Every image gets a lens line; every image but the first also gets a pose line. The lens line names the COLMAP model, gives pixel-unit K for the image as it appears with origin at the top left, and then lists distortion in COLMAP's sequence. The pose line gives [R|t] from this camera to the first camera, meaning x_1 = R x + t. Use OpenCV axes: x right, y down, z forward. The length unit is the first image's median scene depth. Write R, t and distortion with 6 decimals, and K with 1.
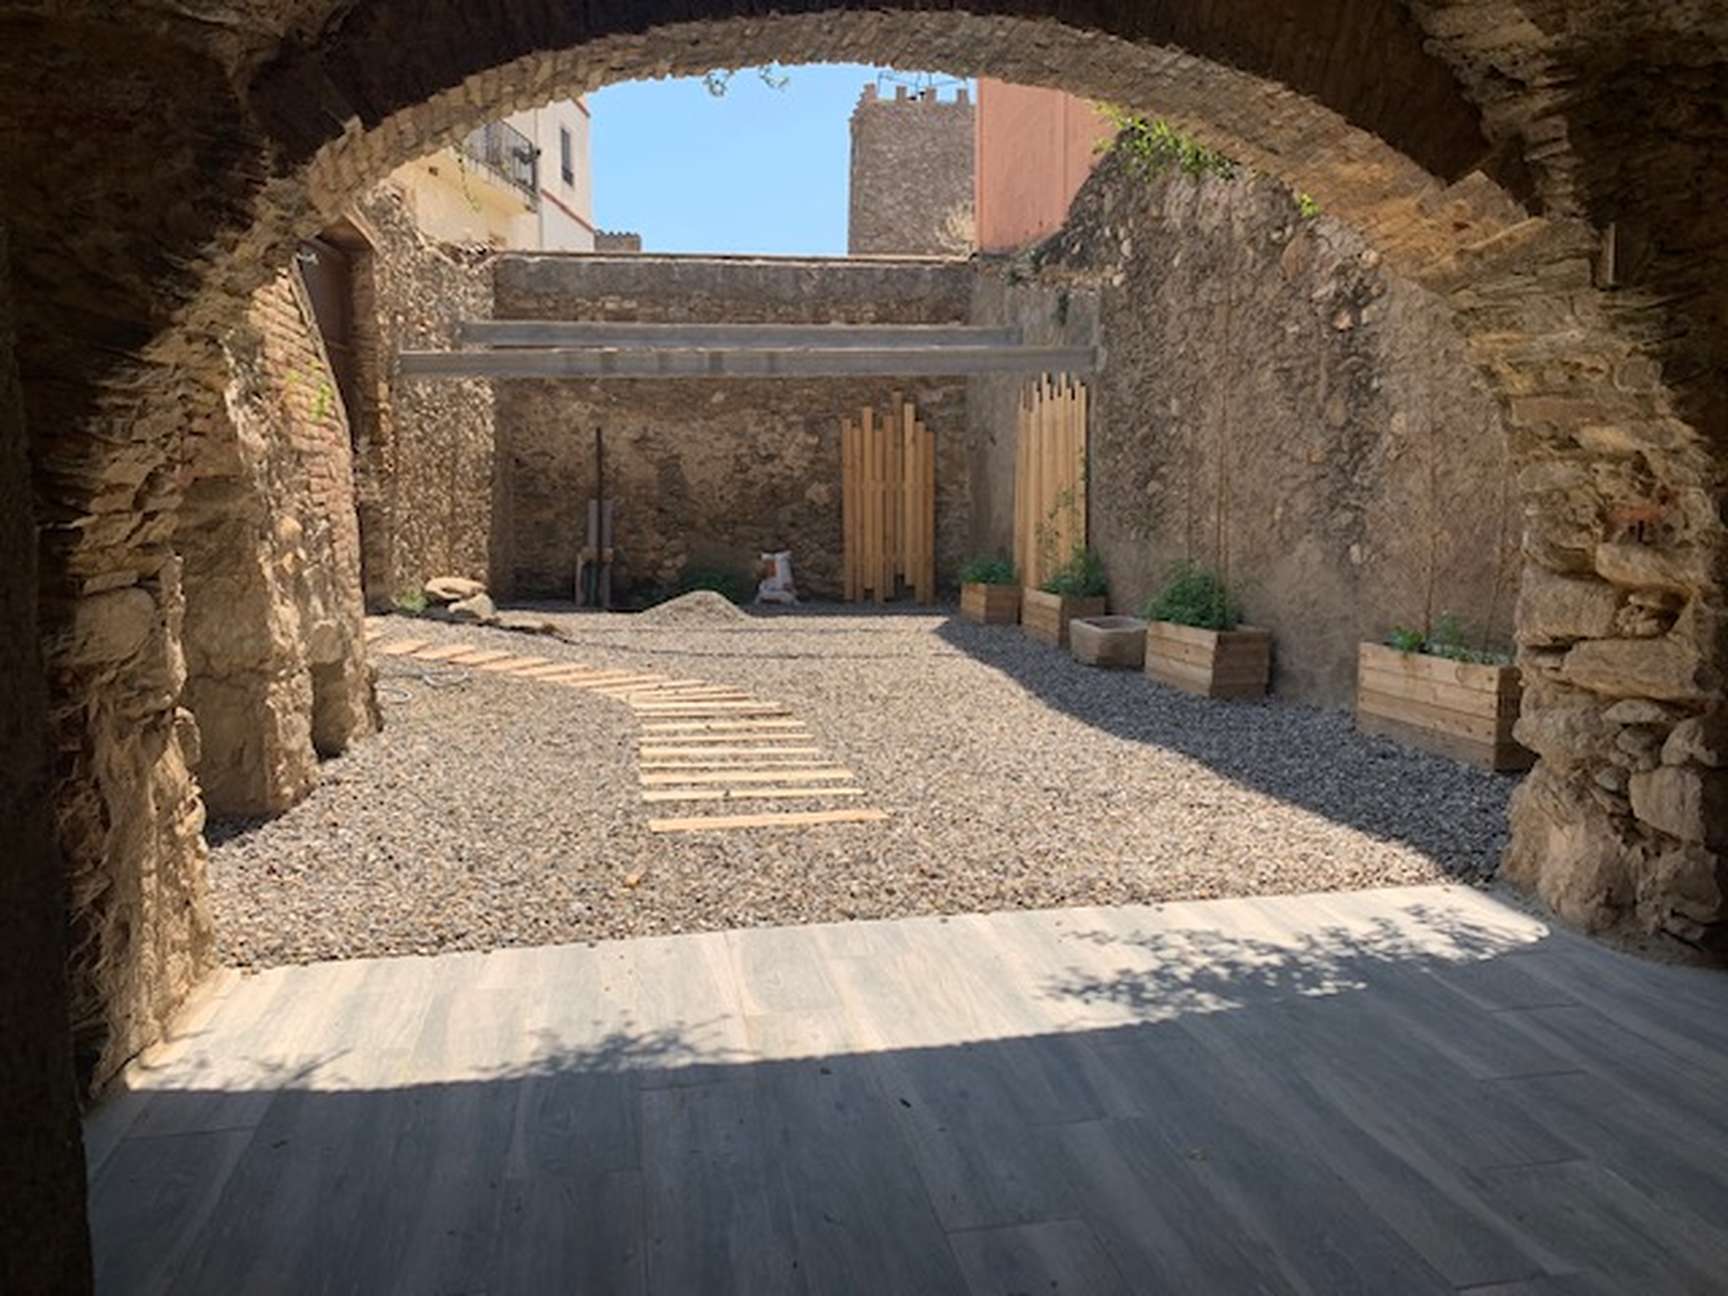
lens RADIAL K [[1367.3, 0, 834.3], [0, 1367.3, 650.3], [0, 0, 1]] dist [0.121338, -0.350280]
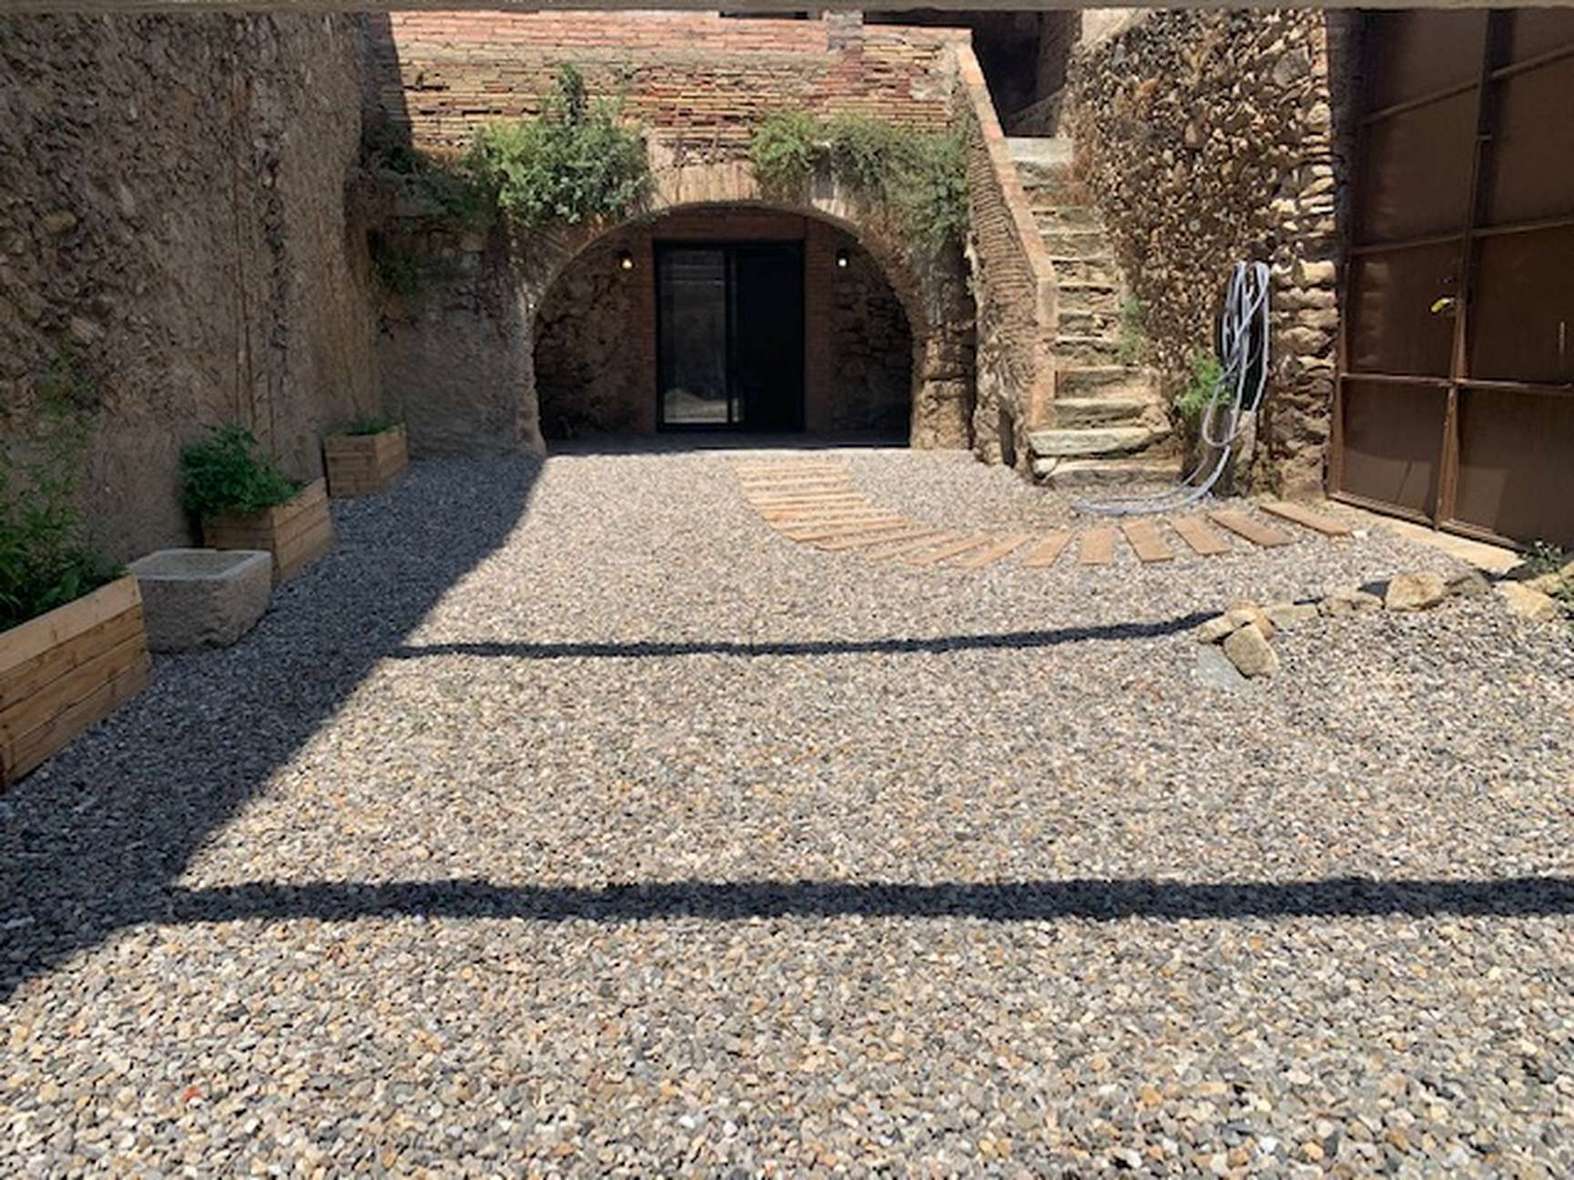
lens RADIAL K [[1205.1, 0, 789.7], [0, 1205.1, 578.3], [0, 0, 1]] dist [0.009912, -0.009393]
pose [[-0.998856, 0.001963, 0.047785, -0.097745], [0.016990, 0.948550, 0.316173, -0.212402], [-0.044705, 0.316623, -0.947497, 1.826887]]
